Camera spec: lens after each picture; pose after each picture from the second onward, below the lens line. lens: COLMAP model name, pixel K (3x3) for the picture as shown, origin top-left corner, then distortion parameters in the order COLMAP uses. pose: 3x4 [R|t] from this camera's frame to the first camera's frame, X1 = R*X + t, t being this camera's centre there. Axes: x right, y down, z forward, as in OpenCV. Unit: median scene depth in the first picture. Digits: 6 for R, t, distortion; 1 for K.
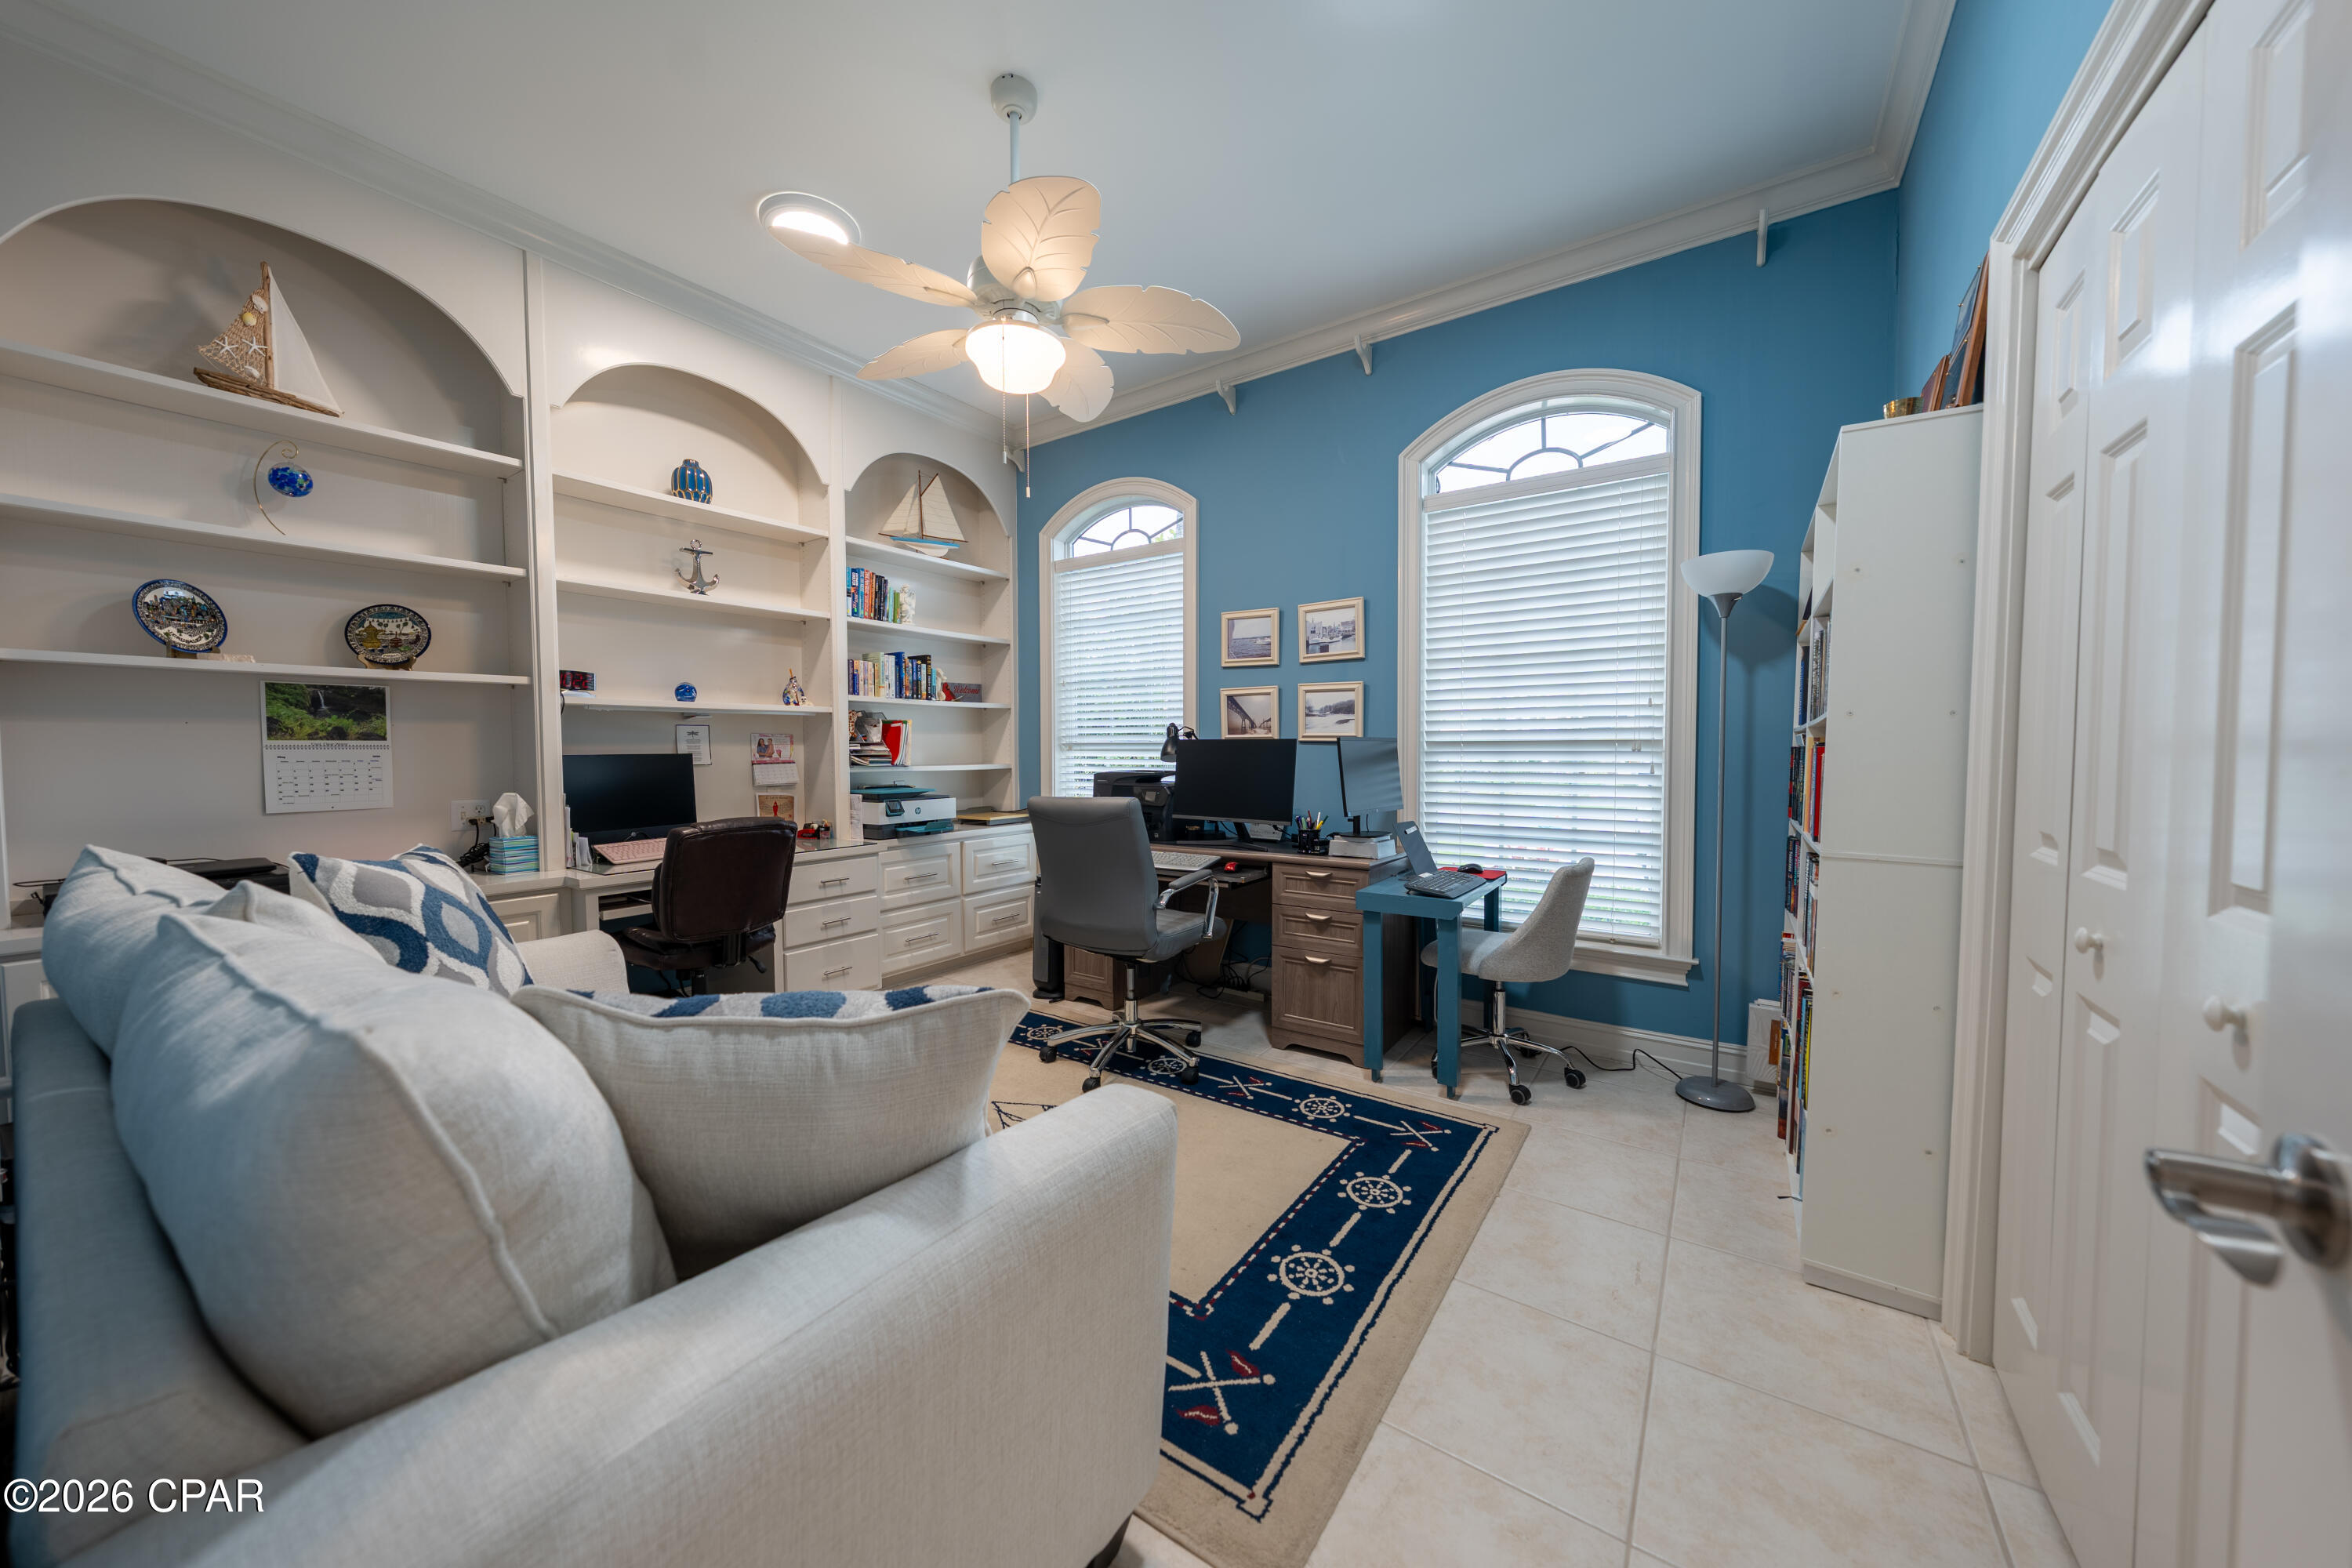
lens RADIAL K [[801.8, 0, 1181.0], [0, 801.8, 776.6], [0, 0, 1]] dist [-0.001141, -0.000216]
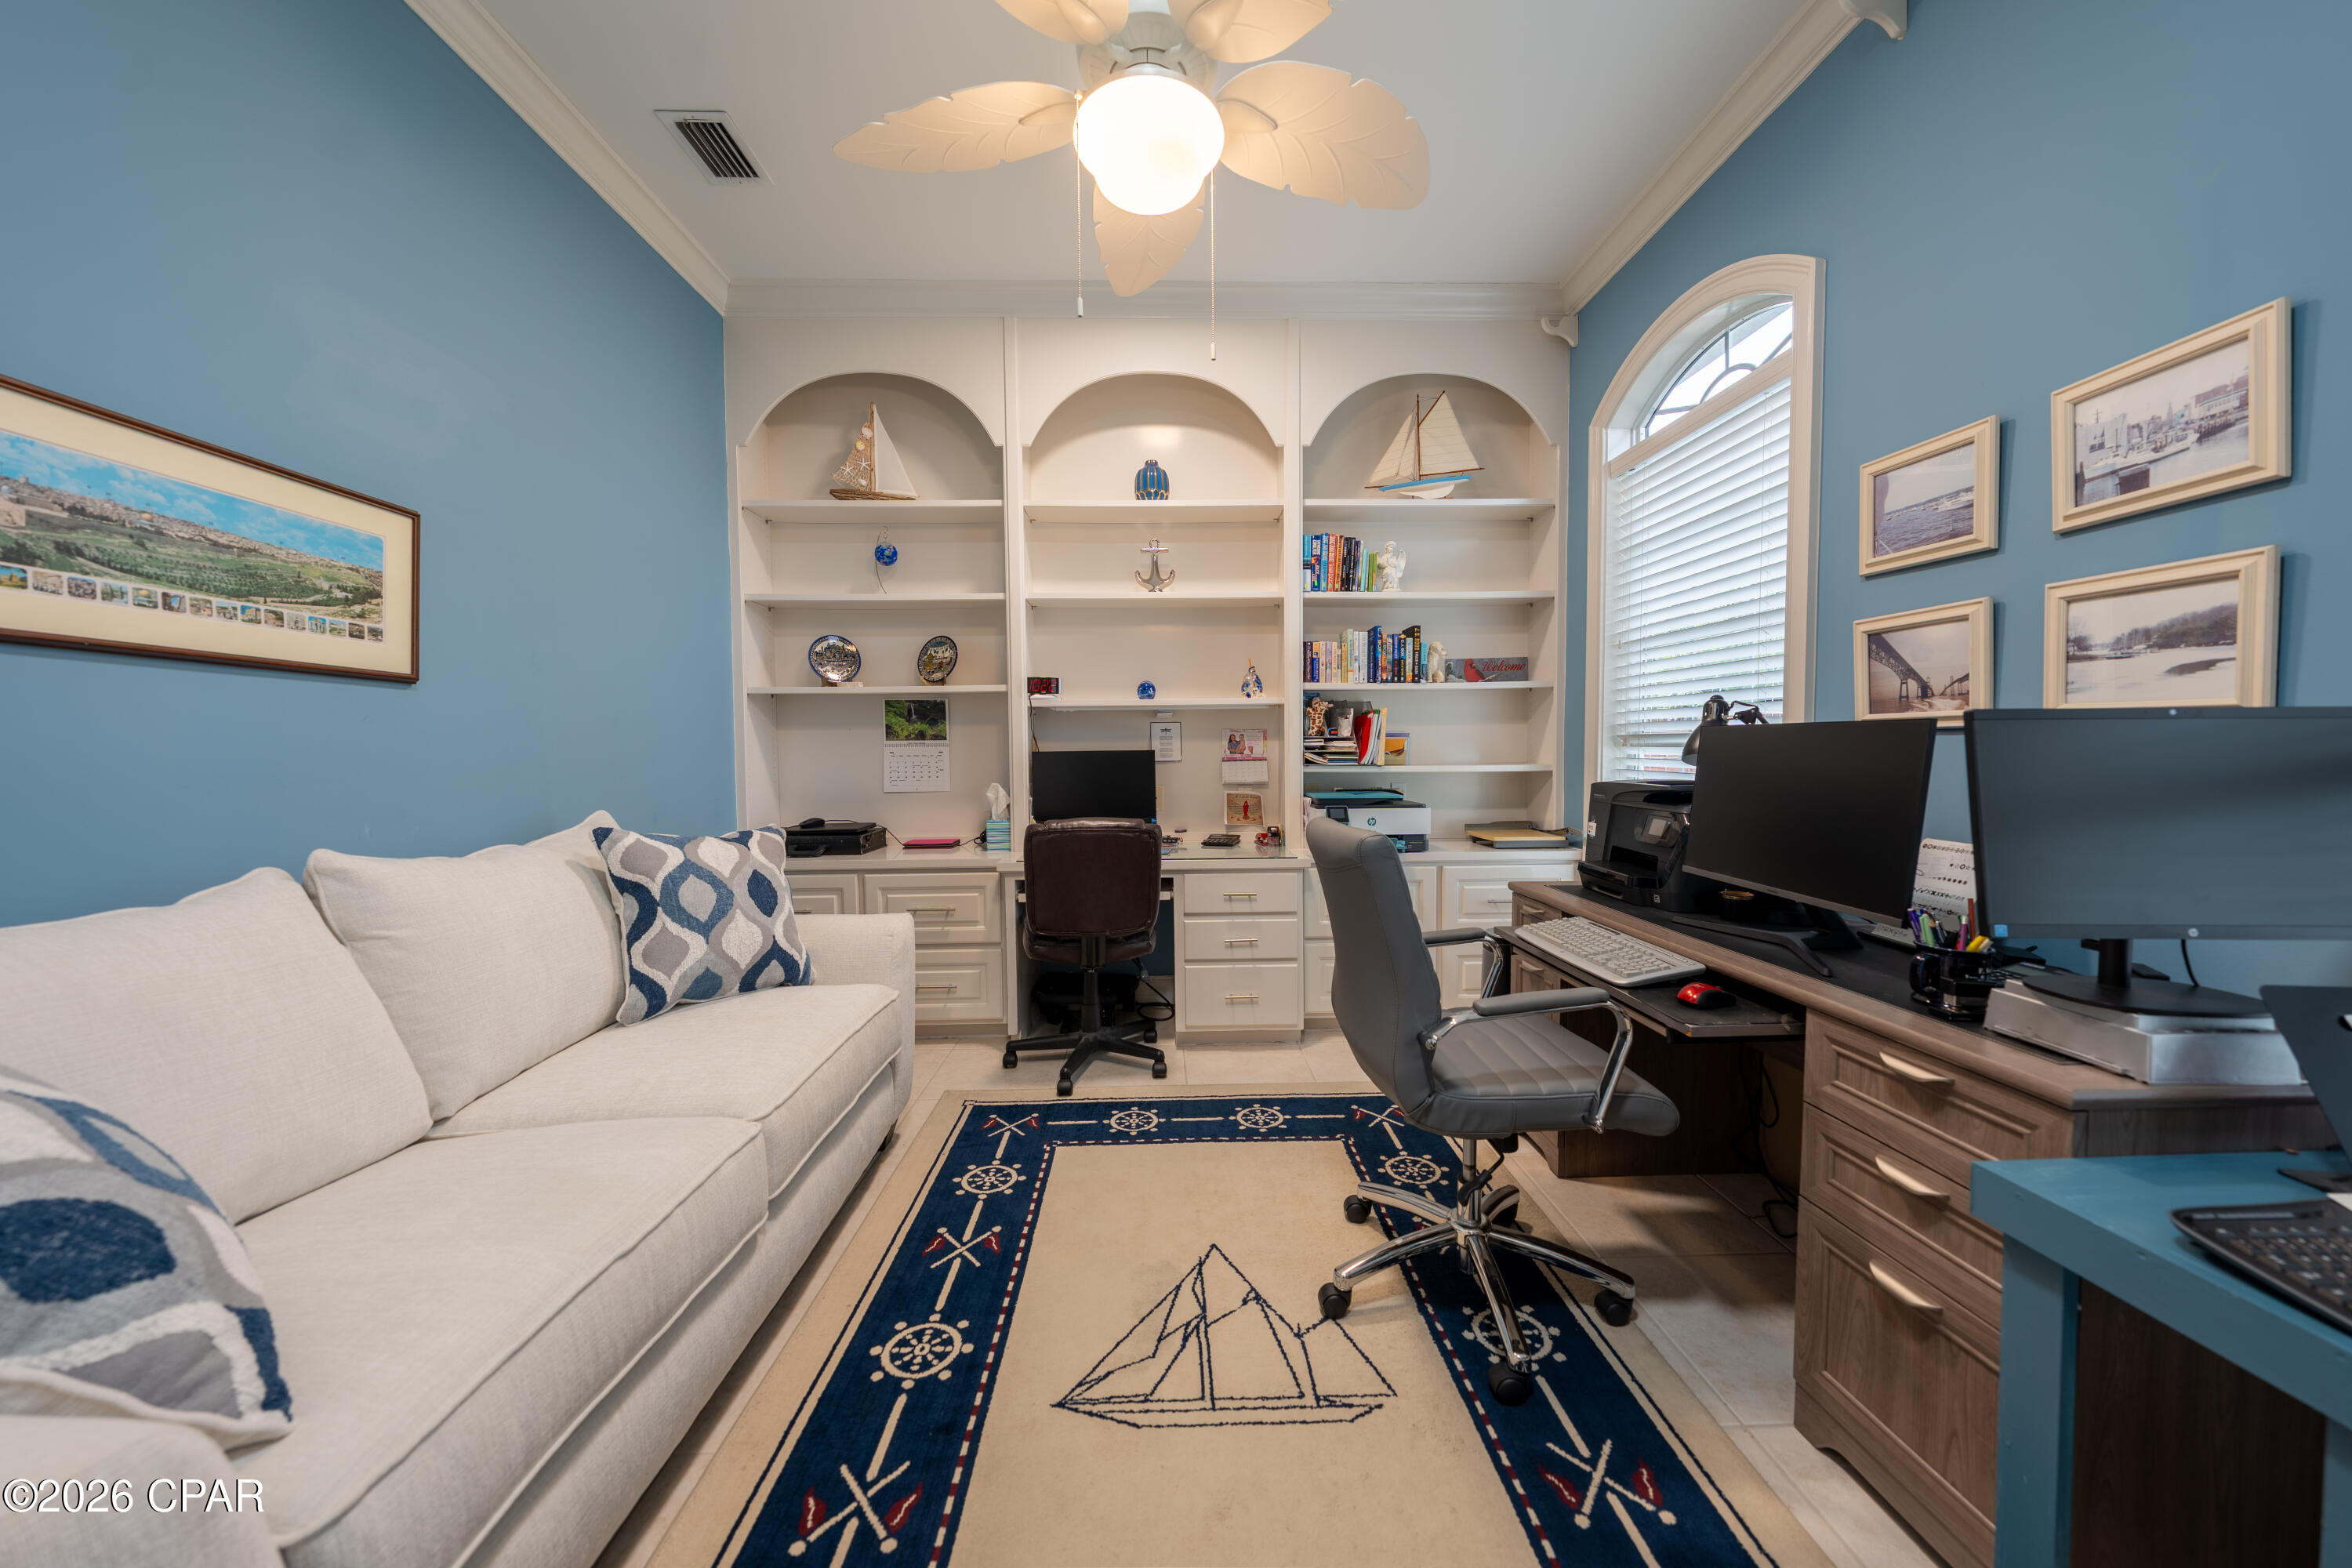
lens RADIAL K [[801.8, 0, 1180.3], [0, 801.8, 776.6], [0, 0, 1]] dist [-0.001141, -0.000216]
pose [[0.587968, 0.029437, -0.808349, 0.230790], [-0.023145, 0.999541, 0.019565, -0.015452], [0.808553, 0.007206, 0.588379, 0.417352]]
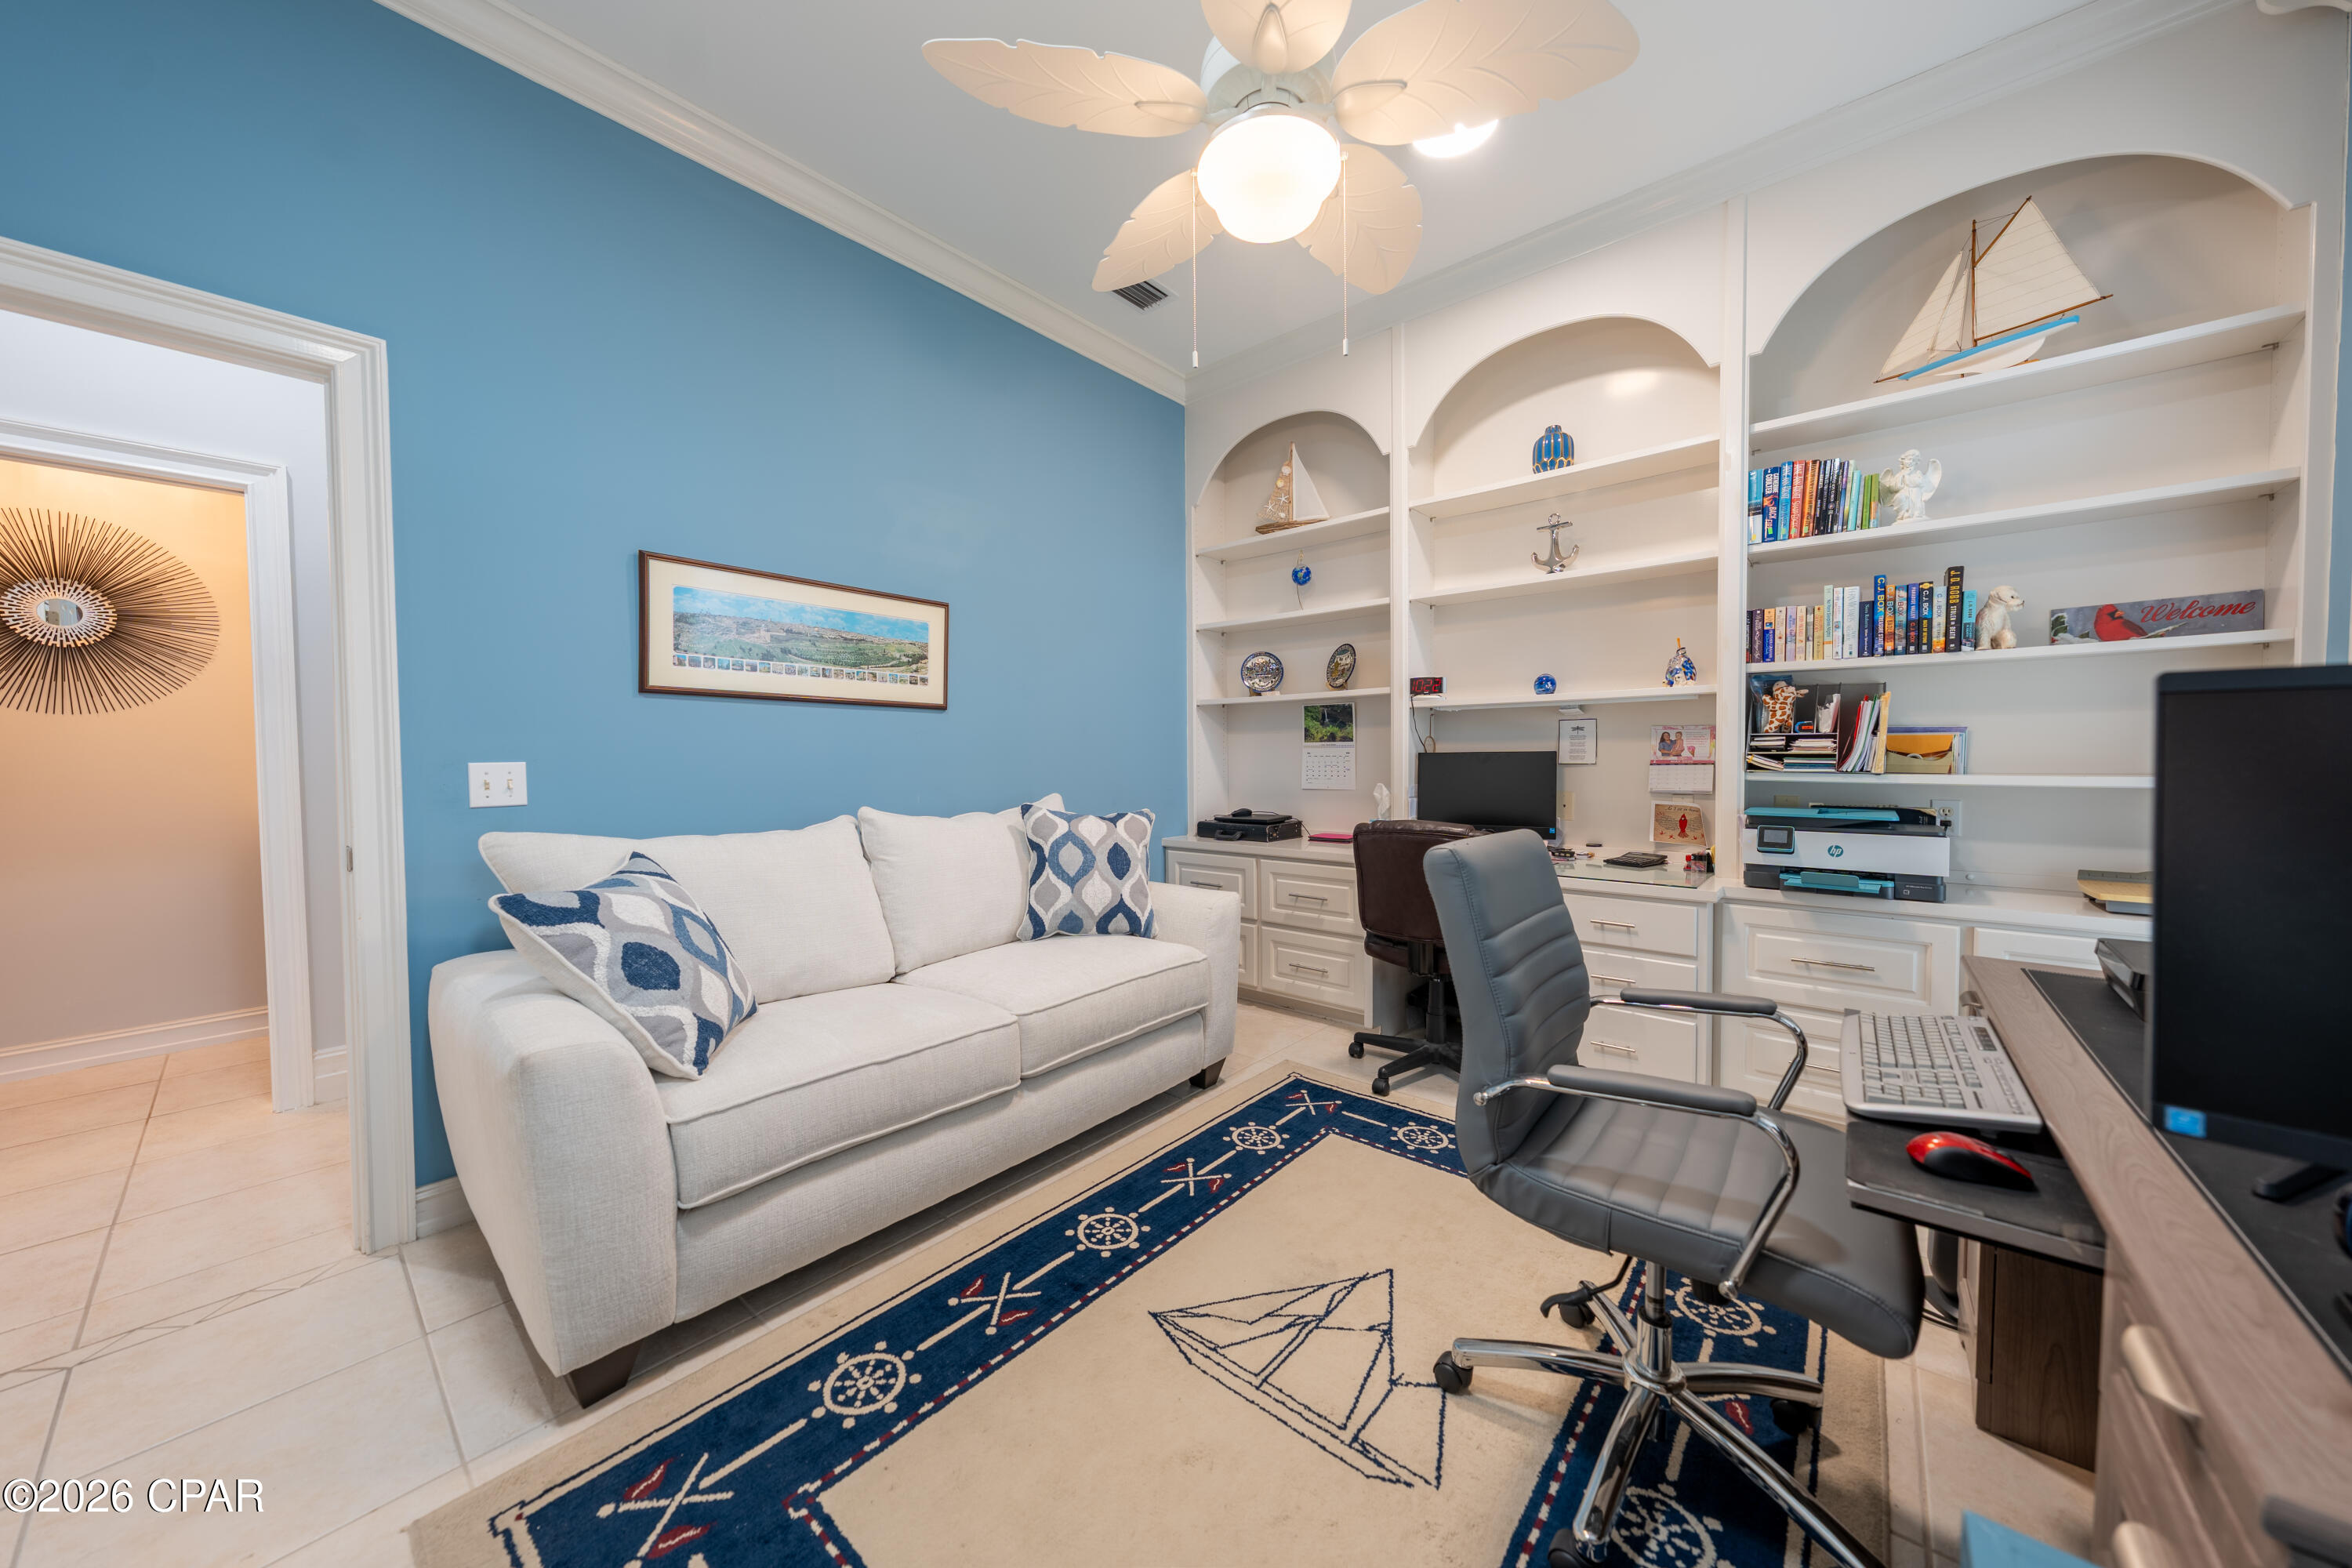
lens RADIAL K [[801.8, 0, 1176.8], [0, 801.8, 775.7], [0, 0, 1]] dist [-0.001141, -0.000216]
pose [[-0.109117, 0.033641, -0.993459, 0.330506], [-0.026922, 0.998961, 0.036785, -0.022490], [0.993664, 0.030760, -0.108098, 0.658963]]
